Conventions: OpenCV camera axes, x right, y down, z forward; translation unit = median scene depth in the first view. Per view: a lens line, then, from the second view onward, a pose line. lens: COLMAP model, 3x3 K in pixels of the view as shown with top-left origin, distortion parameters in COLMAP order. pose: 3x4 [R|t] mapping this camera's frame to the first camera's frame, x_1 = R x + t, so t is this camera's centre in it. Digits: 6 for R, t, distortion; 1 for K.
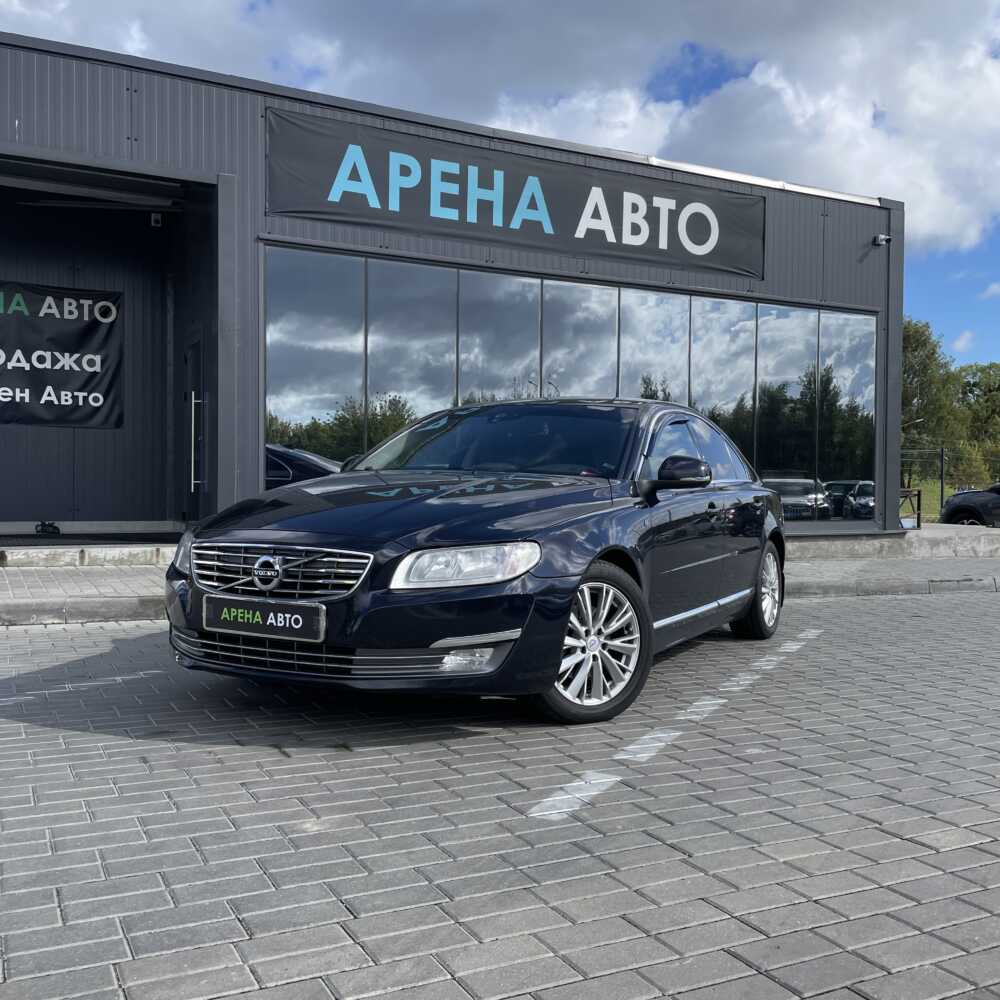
lens RADIAL K [[982.8, 0, 499.6], [0, 982.8, 514.9], [0, 0, 1]] dist [0.078437, -0.091895]
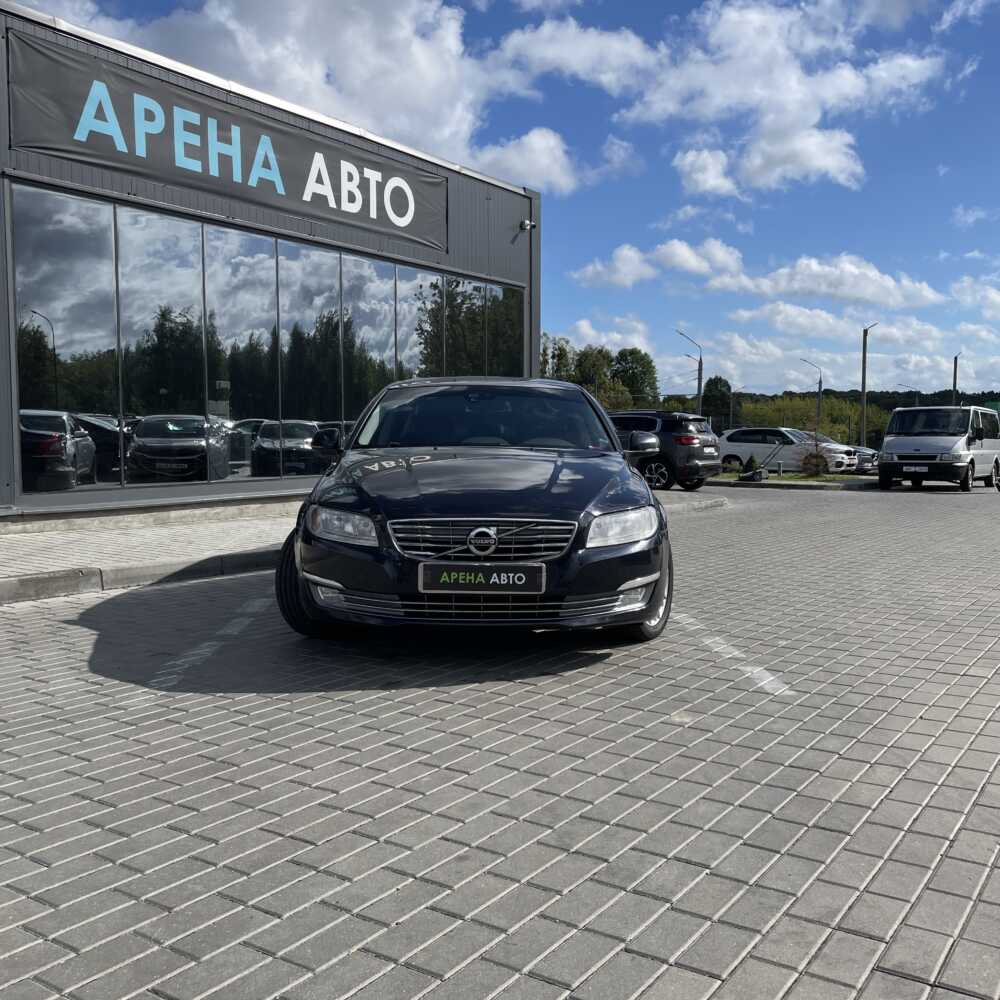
lens RADIAL K [[994.1, 0, 500.0], [0, 994.1, 472.6], [0, 0, 1]] dist [0.066884, -0.026667]
pose [[0.876422, -0.028799, 0.480681, -0.272219], [0.017621, 0.999459, 0.027753, -0.020299], [-0.481221, -0.015853, 0.876456, -0.030025]]
